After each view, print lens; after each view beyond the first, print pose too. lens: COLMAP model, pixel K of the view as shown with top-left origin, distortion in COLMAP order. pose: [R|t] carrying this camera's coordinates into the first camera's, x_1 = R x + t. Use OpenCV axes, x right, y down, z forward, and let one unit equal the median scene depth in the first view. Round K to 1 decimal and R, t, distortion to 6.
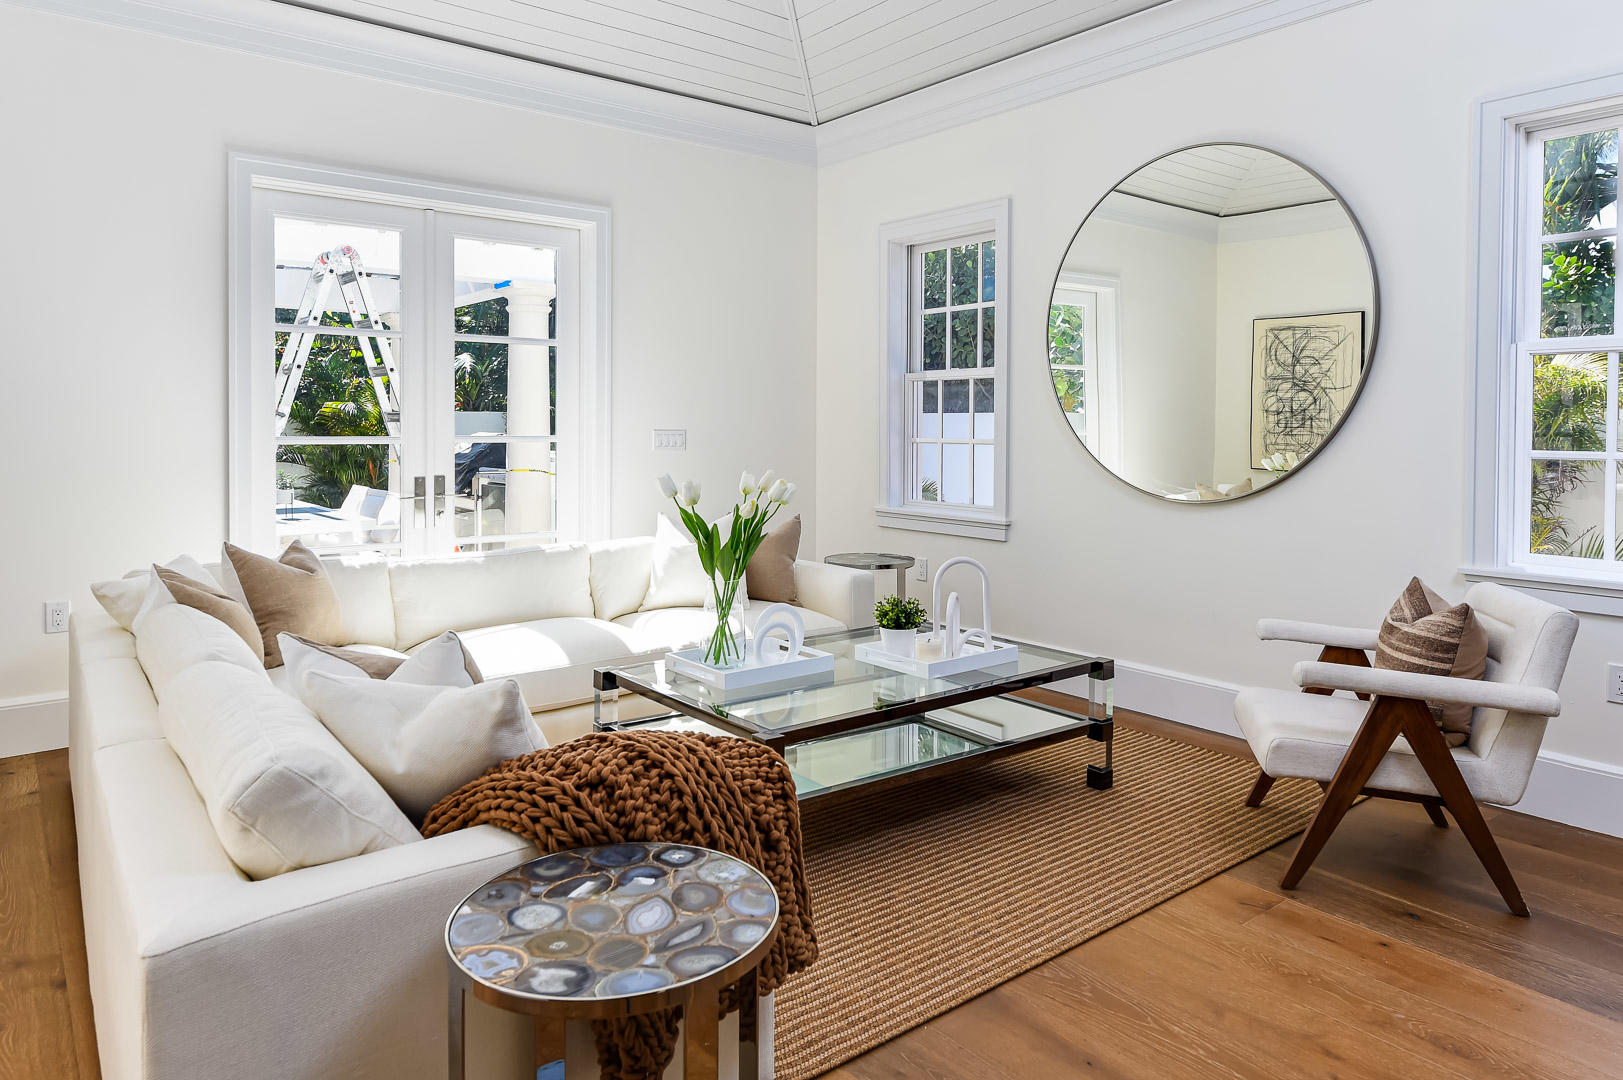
lens RADIAL K [[1039.9, 0, 817.1], [0, 1039.9, 446.9], [0, 0, 1]] dist [0.001779, -0.000480]
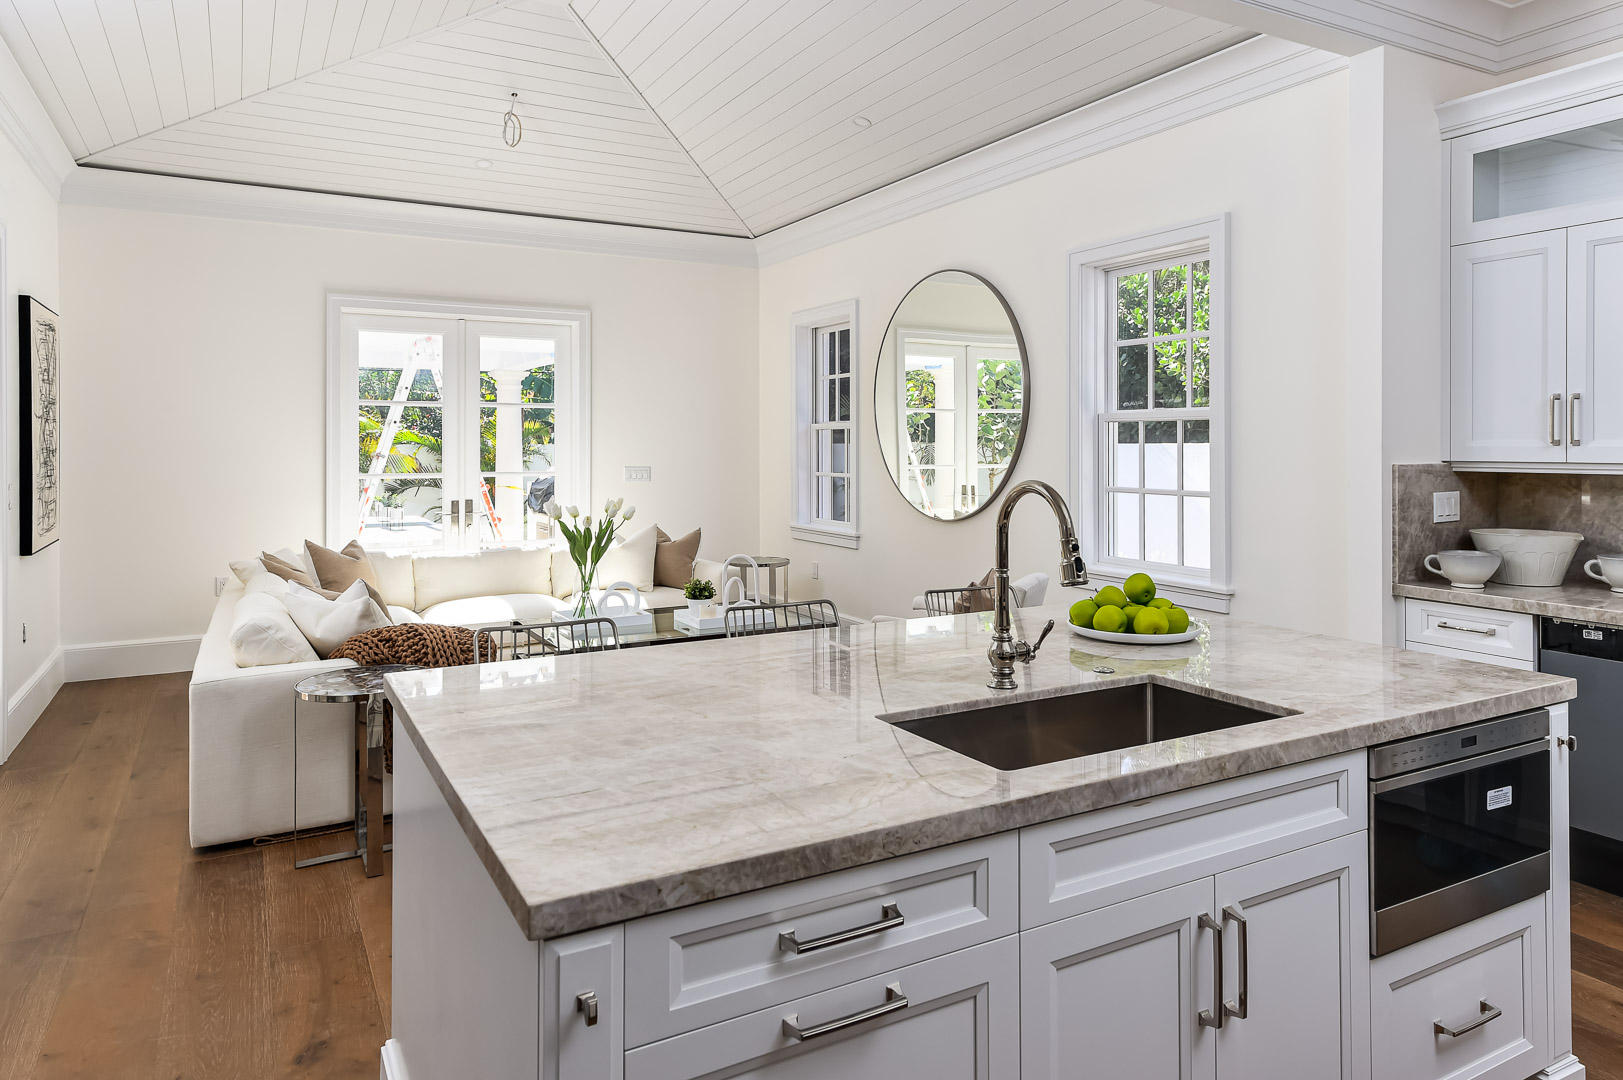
lens RADIAL K [[1031.5, 0, 811.3], [0, 1031.5, 451.1], [0, 0, 1]] dist [0.014203, 0.001242]
pose [[0.985835, -0.004623, -0.167656, 0.369615], [0.001815, 0.999856, -0.016895, -0.015829], [0.167710, 0.016351, 0.985701, -0.367523]]
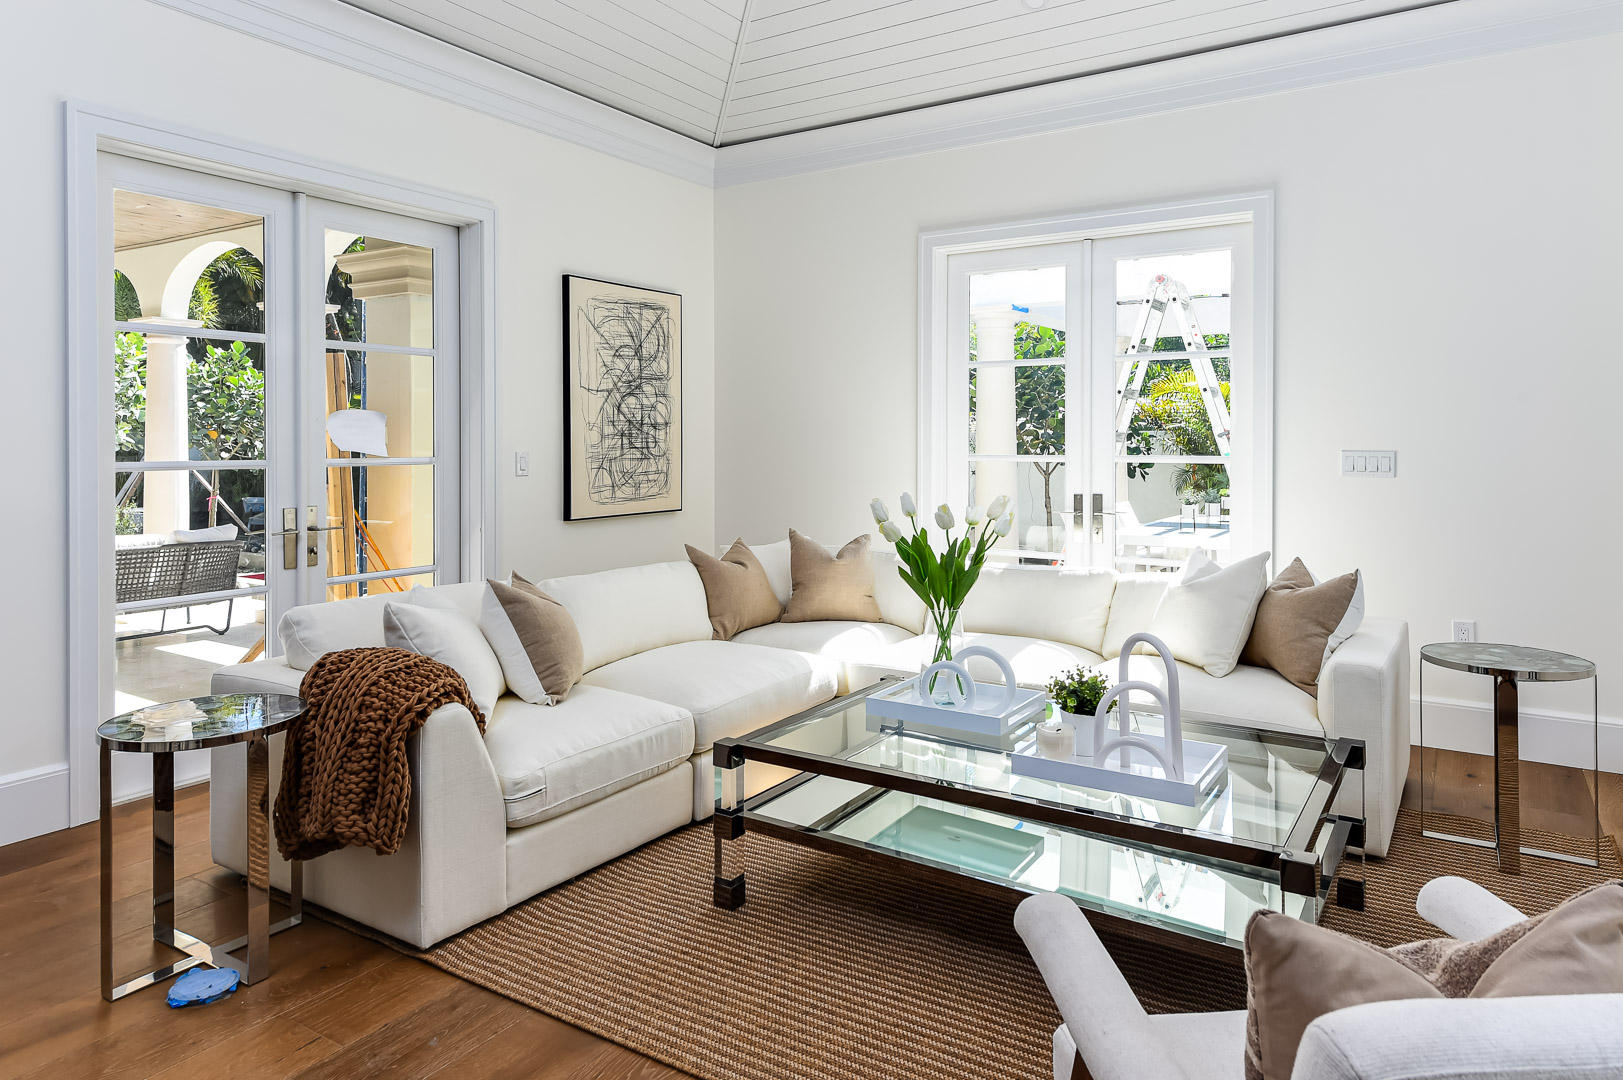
lens RADIAL K [[1031.5, 0, 811.3], [0, 1031.5, 451.1], [0, 0, 1]] dist [0.014203, 0.001242]
pose [[0.315697, 0.005127, -0.948846, 0.540783], [-0.018999, 0.999819, -0.000918, -0.008596], [0.948670, 0.018317, 0.315737, 0.419365]]
